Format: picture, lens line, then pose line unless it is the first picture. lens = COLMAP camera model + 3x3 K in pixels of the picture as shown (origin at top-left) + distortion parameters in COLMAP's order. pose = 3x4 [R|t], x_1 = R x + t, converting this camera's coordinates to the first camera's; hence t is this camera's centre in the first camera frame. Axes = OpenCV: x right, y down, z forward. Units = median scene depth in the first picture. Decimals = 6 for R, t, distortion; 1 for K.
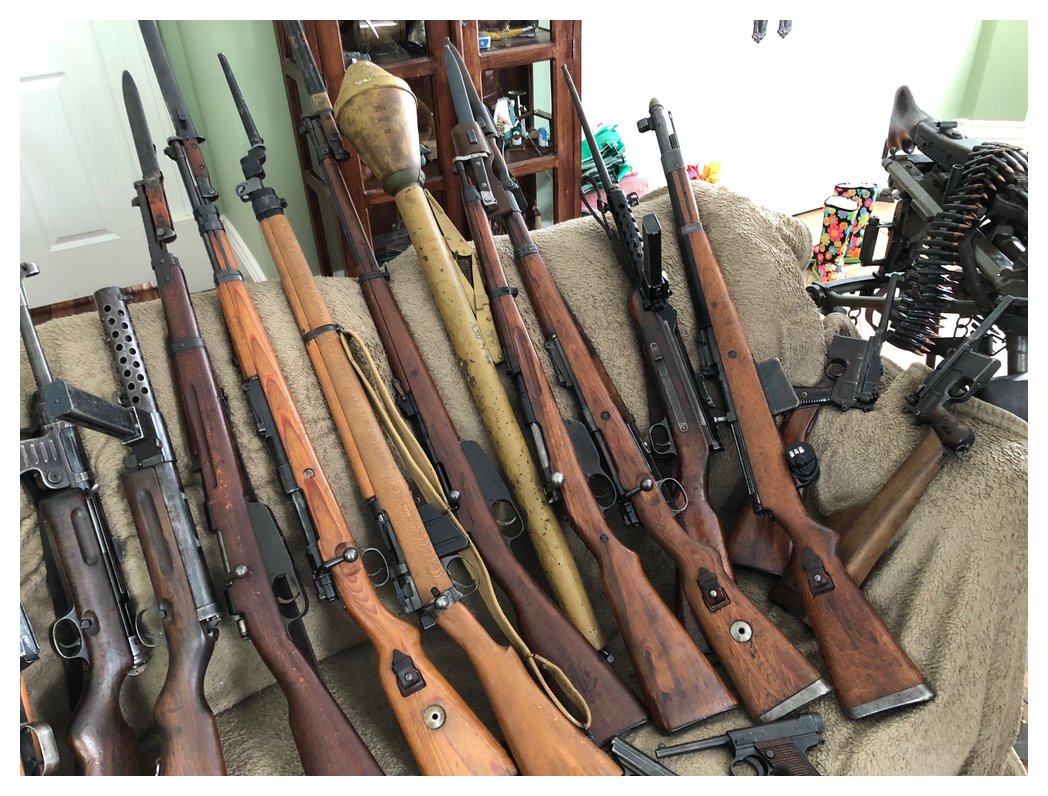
lens RADIAL K [[832.5, 0, 524.0], [0, 832.5, 398.0], [0, 0, 1]] dist [0.060506, -0.069282]
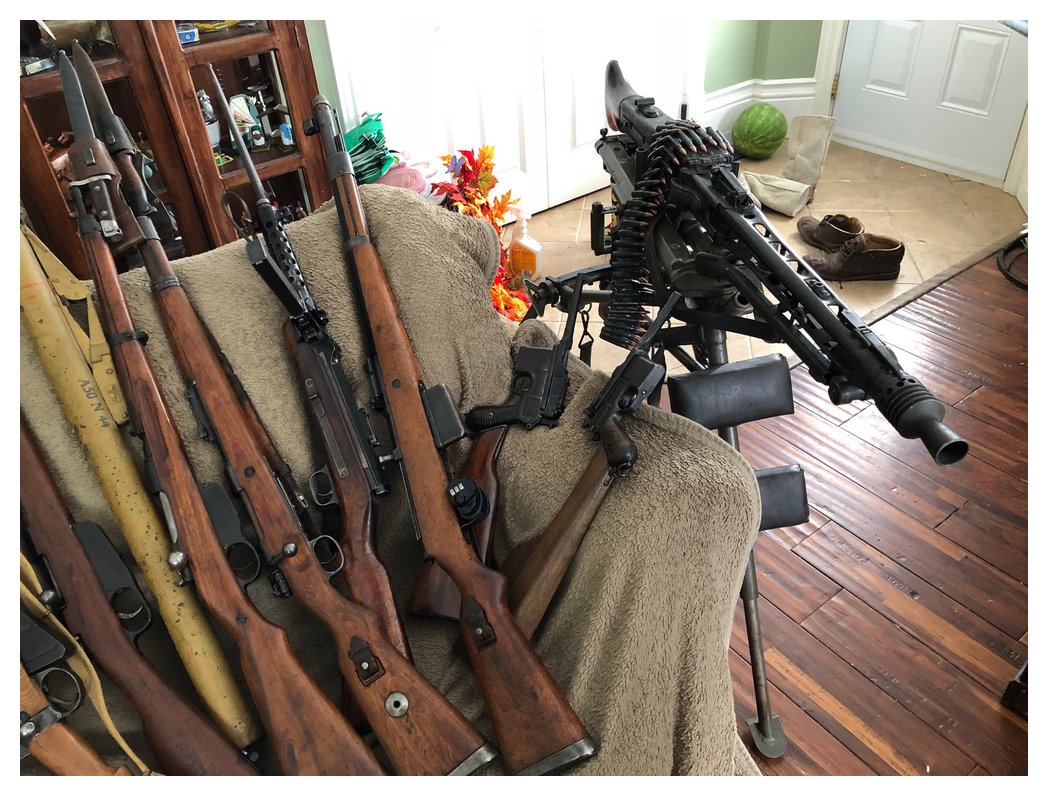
lens RADIAL K [[832.5, 0, 524.0], [0, 832.5, 398.0], [0, 0, 1]] dist [0.060506, -0.069282]
pose [[0.988111, -0.111431, 0.105927, 0.297300], [0.108370, 0.993521, 0.034238, -0.054031], [-0.109056, -0.022352, 0.993784, 0.096225]]
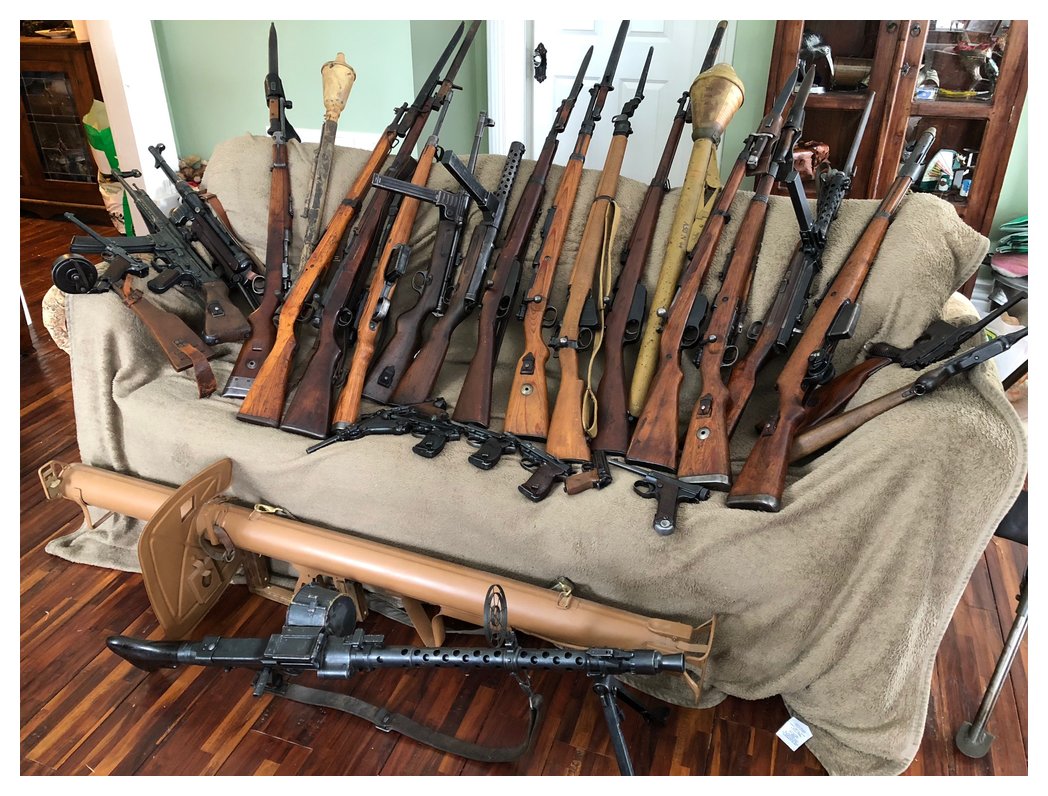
lens RADIAL K [[824.4, 0, 517.5], [0, 824.4, 395.1], [0, 0, 1]] dist [0.034524, -0.005320]
pose [[0.679035, 0.382220, -0.626753, 0.828637], [-0.434224, 0.897517, 0.076898, 0.220315], [0.591913, 0.219934, 0.775414, -0.313294]]
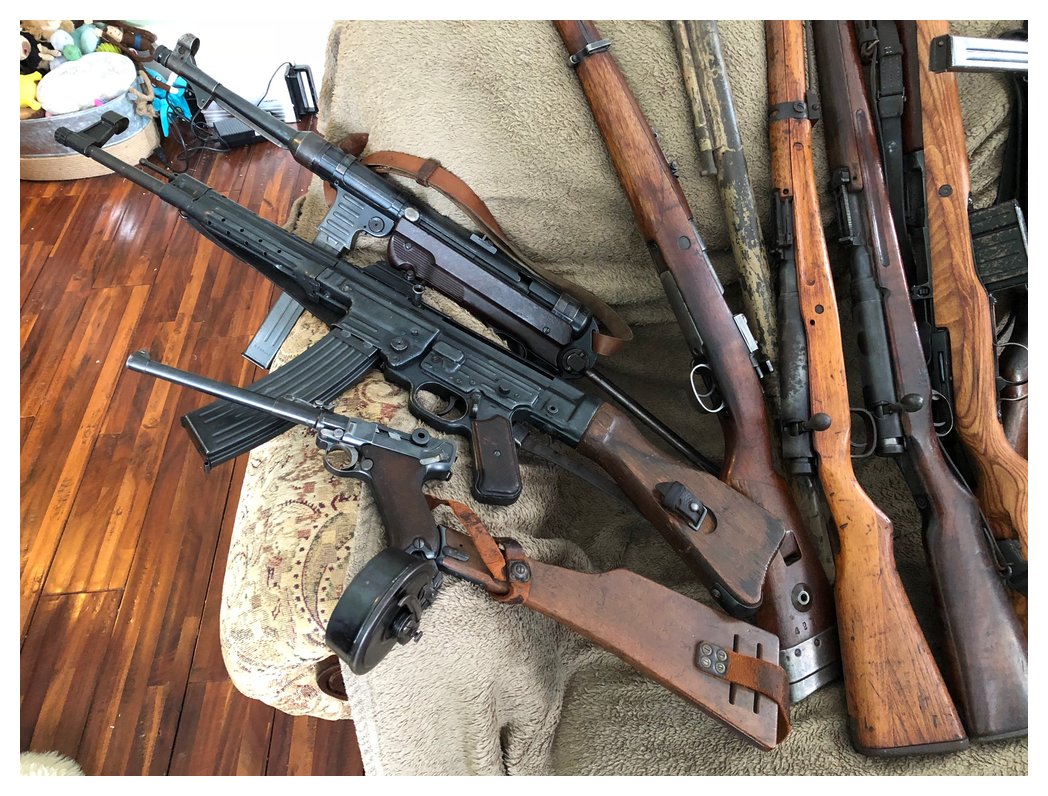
lens RADIAL K [[832.5, 0, 524.0], [0, 832.5, 398.0], [0, 0, 1]] dist [0.060506, -0.069282]
pose [[0.907742, 0.312411, -0.280008, -0.597607], [-0.229122, 0.928278, 0.292922, 0.216102], [0.351437, -0.201742, 0.914217, -0.052474]]
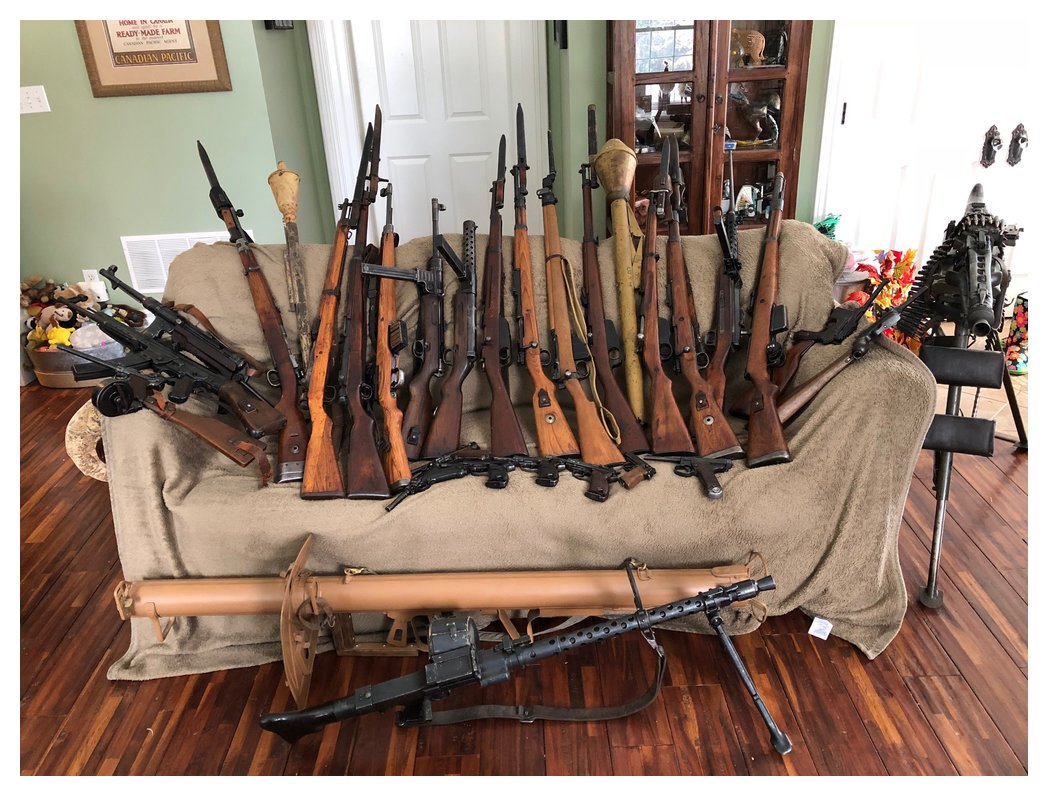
lens RADIAL K [[832.5, 0, 524.0], [0, 832.5, 398.0], [0, 0, 1]] dist [0.060506, -0.069282]
pose [[0.893251, 0.186791, -0.408916, 0.584531], [-0.241932, 0.966381, -0.087046, 0.444072], [0.378909, 0.176684, 0.908411, -0.819465]]
